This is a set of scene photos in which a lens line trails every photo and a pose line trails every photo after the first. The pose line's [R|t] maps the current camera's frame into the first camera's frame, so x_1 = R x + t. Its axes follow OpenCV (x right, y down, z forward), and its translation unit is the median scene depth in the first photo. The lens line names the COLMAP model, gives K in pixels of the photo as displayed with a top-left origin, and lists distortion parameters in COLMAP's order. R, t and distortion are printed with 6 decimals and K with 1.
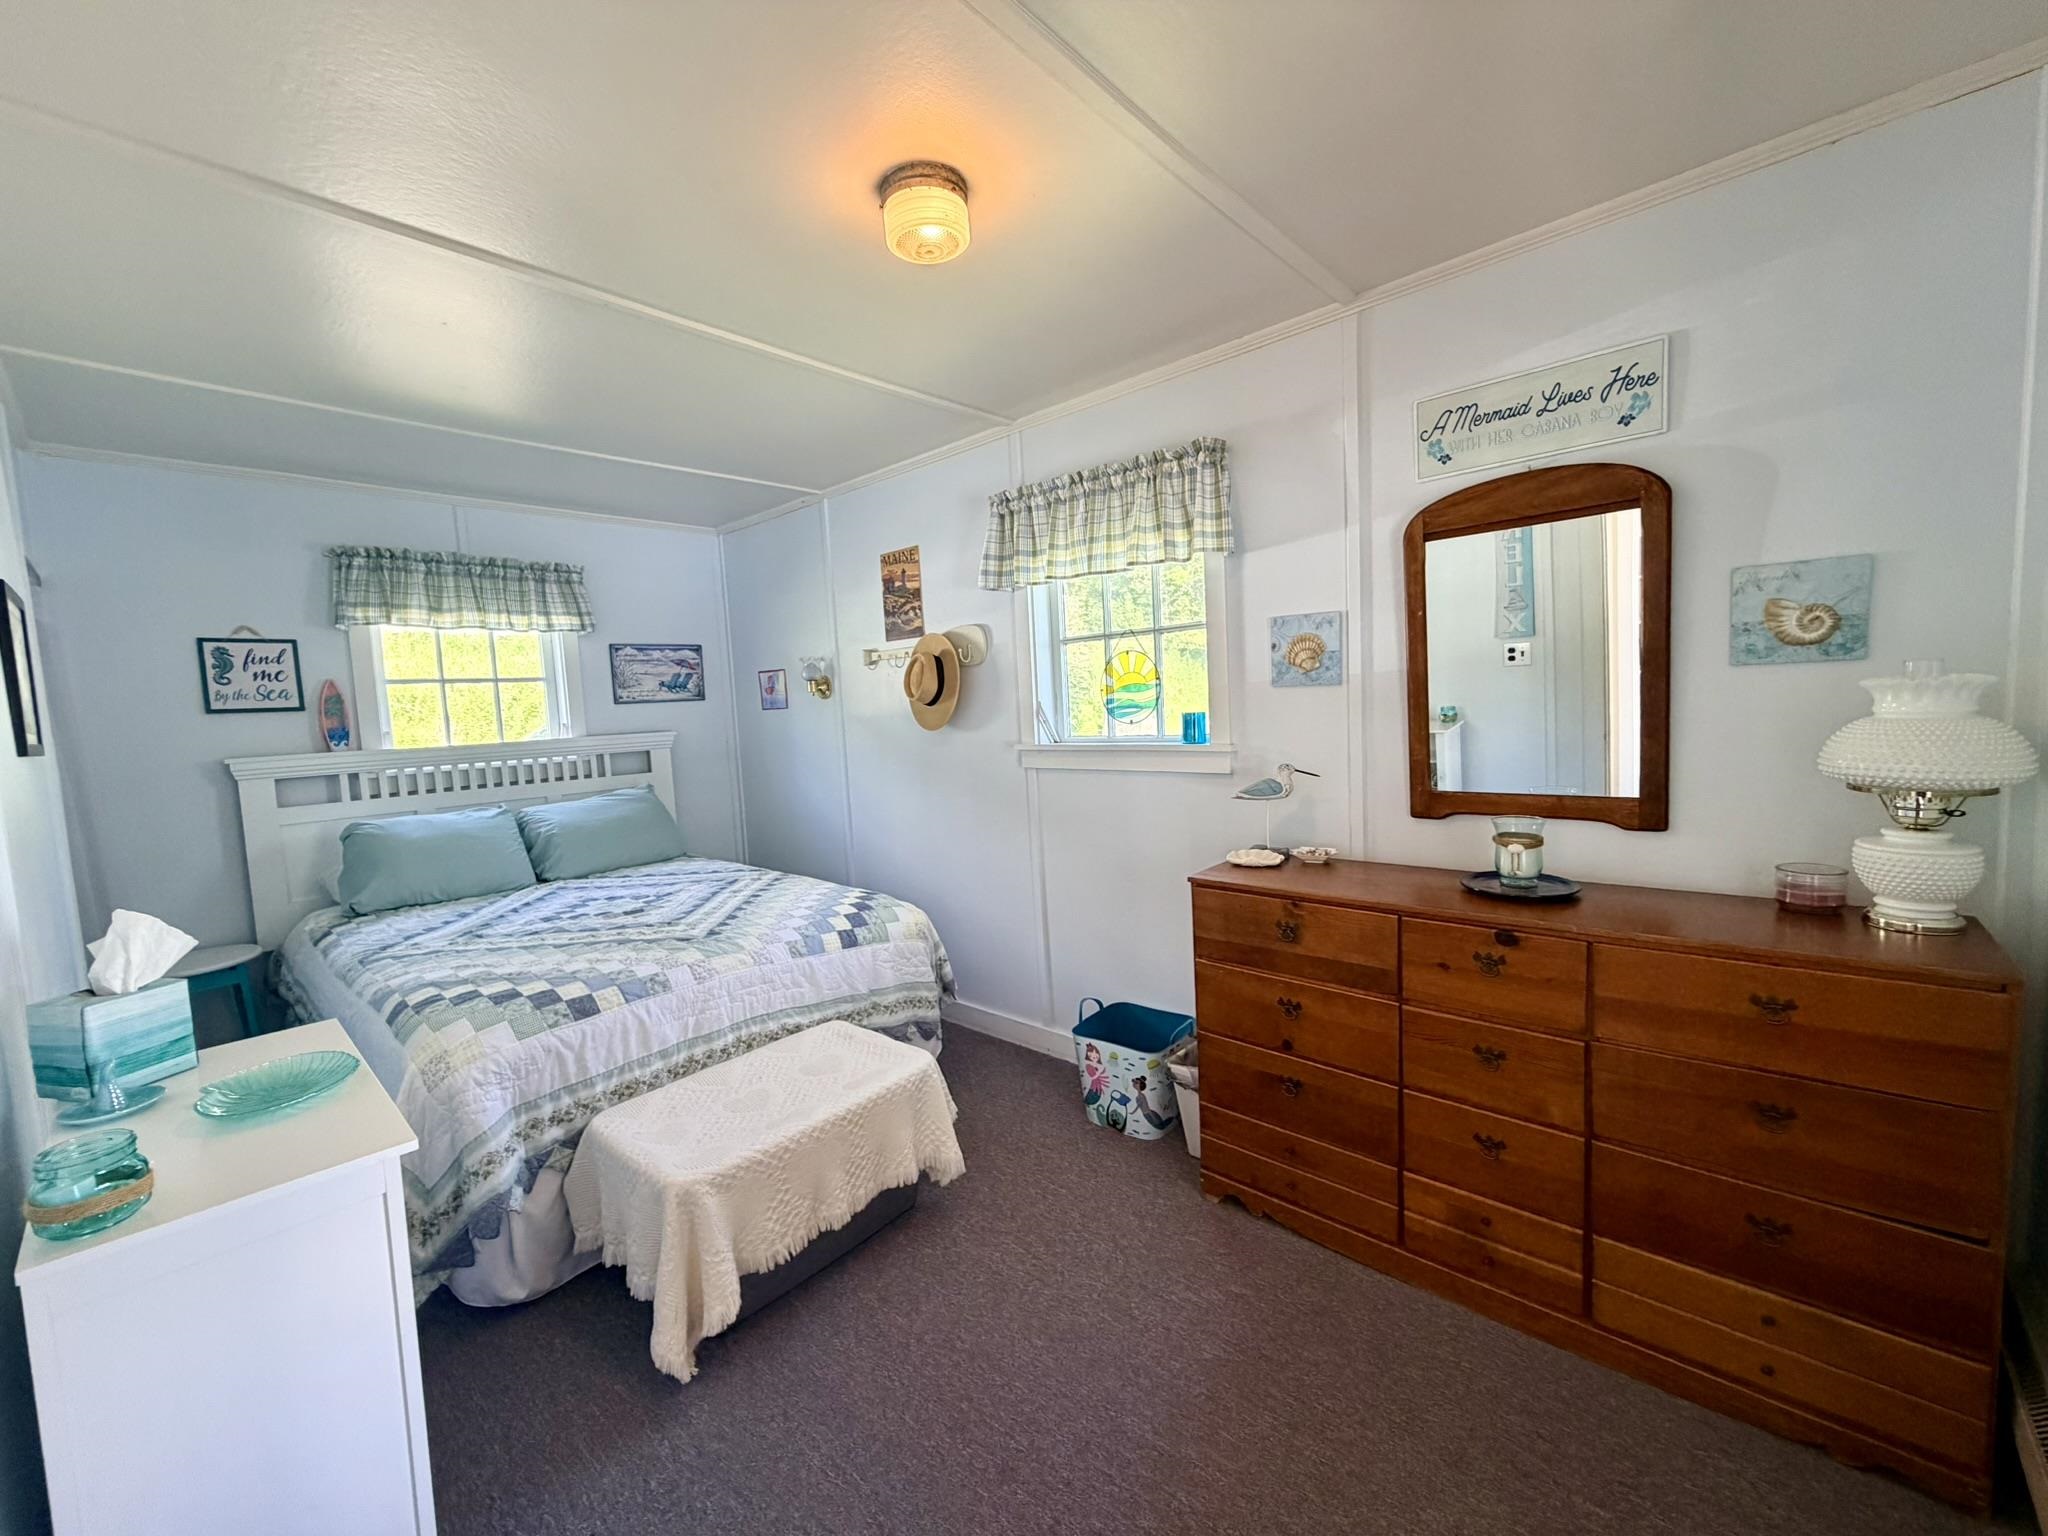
lens RADIAL K [[818.0, 0, 1022.7], [0, 818.0, 770.6], [0, 0, 1]] dist [0.000573, 0.000270]
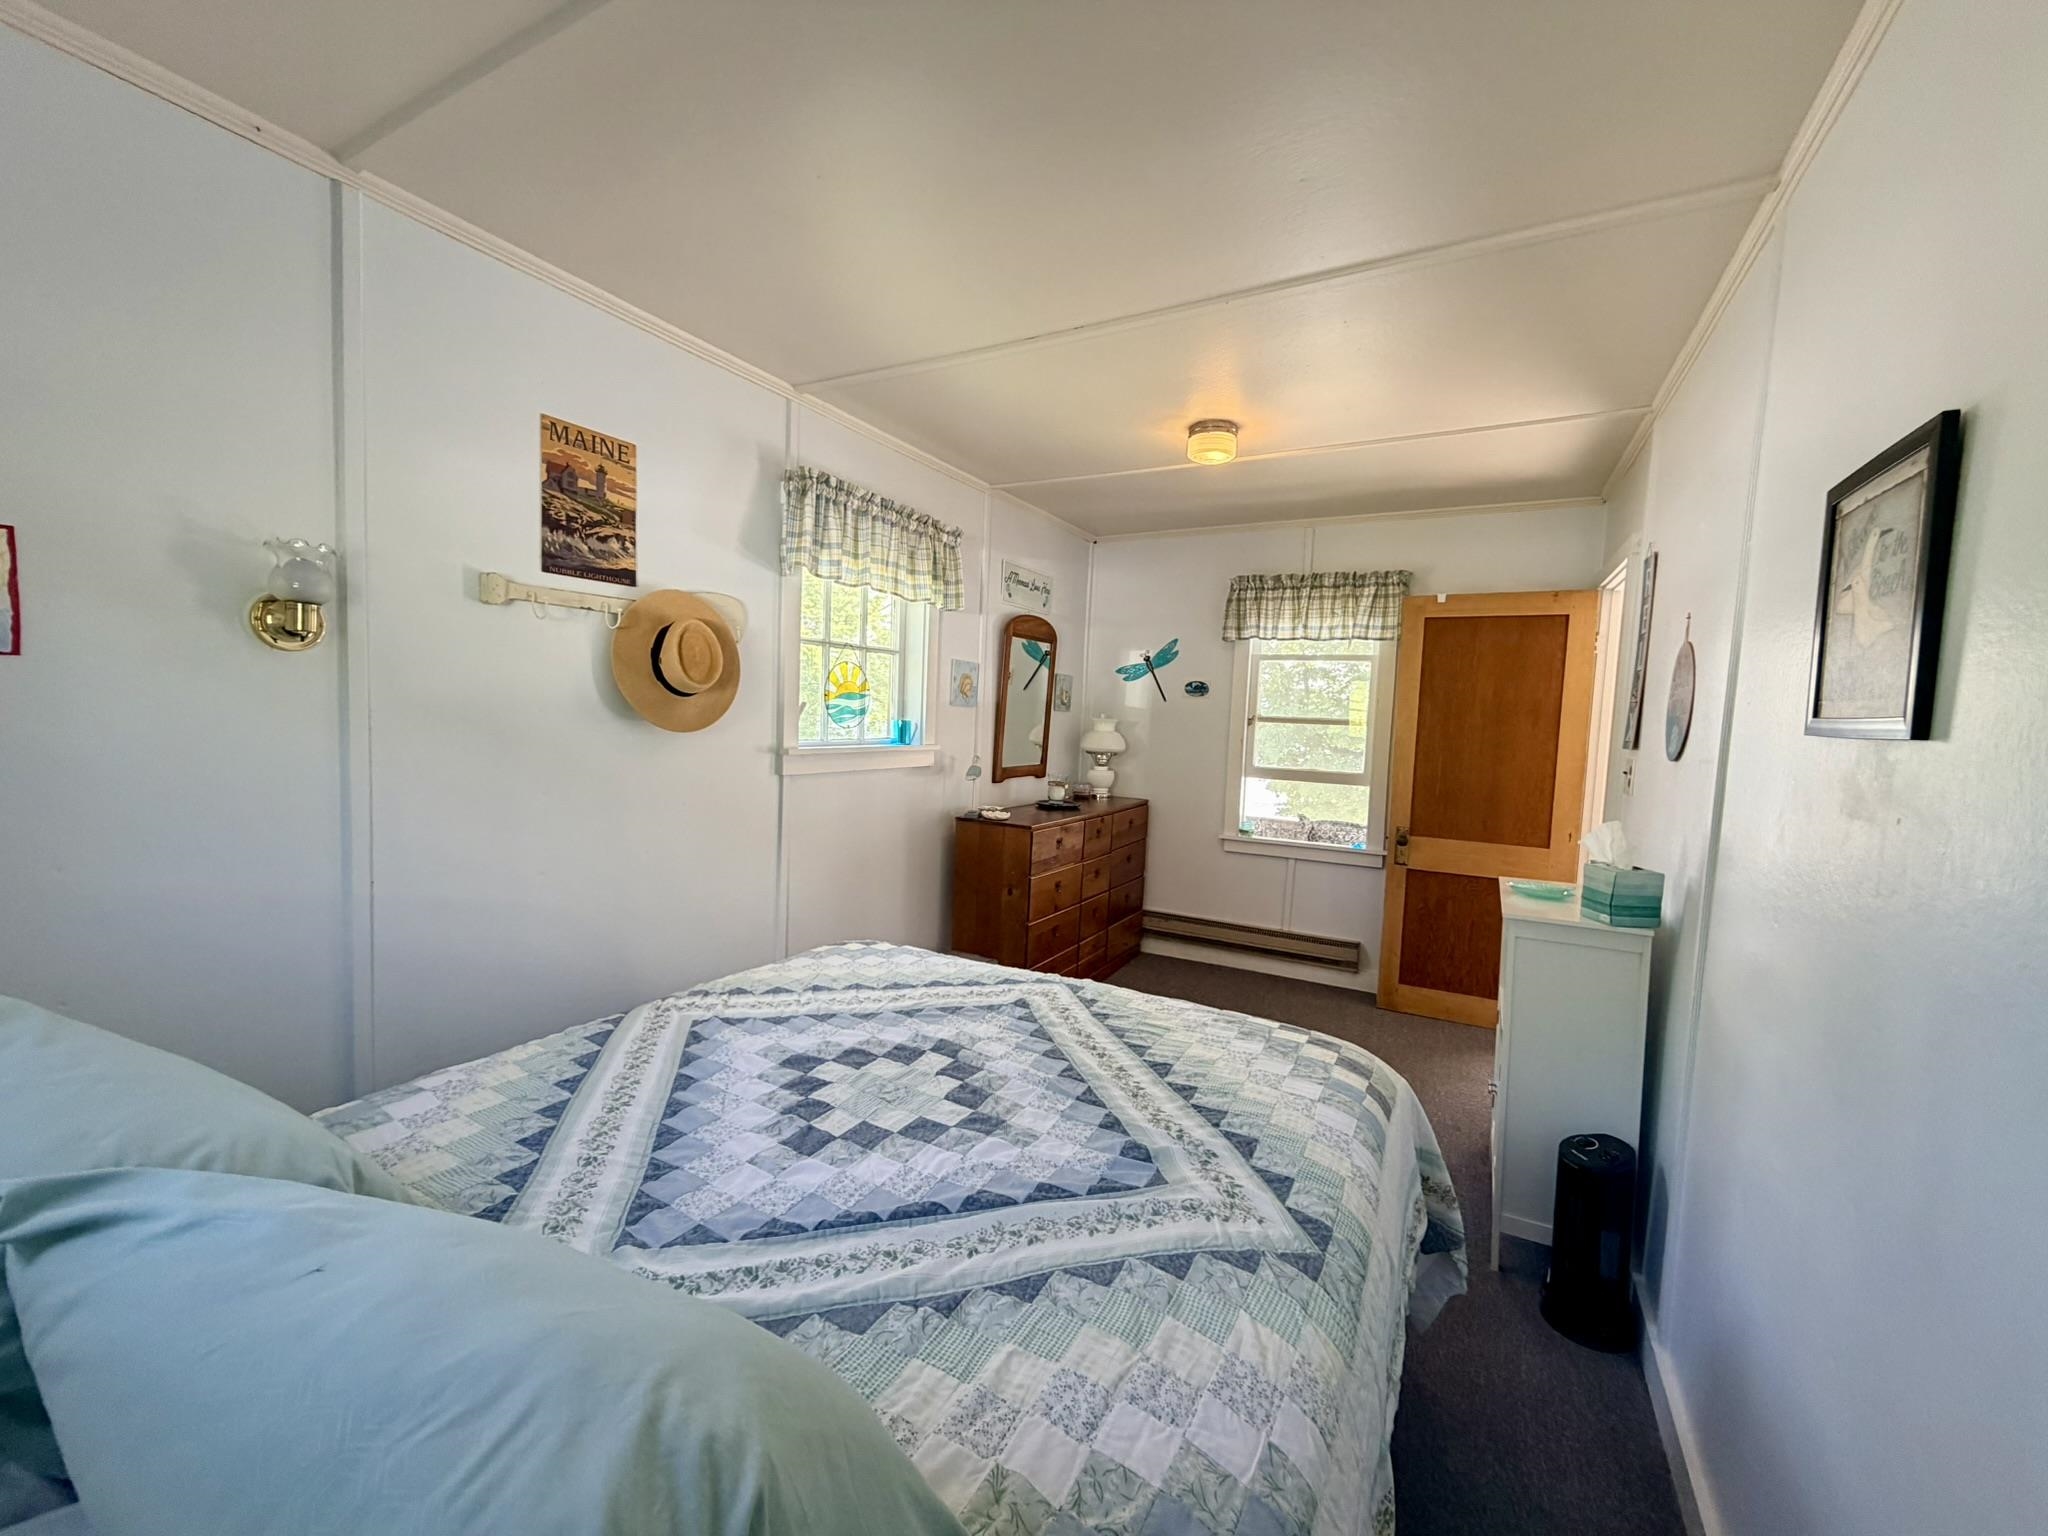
lens RADIAL K [[818.0, 0, 1024.1], [0, 818.0, 761.6], [0, 0, 1]] dist [0.000573, 0.000270]
pose [[-0.239173, -0.020605, 0.970758, -0.942502], [0.057694, 0.997707, 0.035391, -0.036476], [-0.969261, 0.064472, -0.237436, 0.990315]]
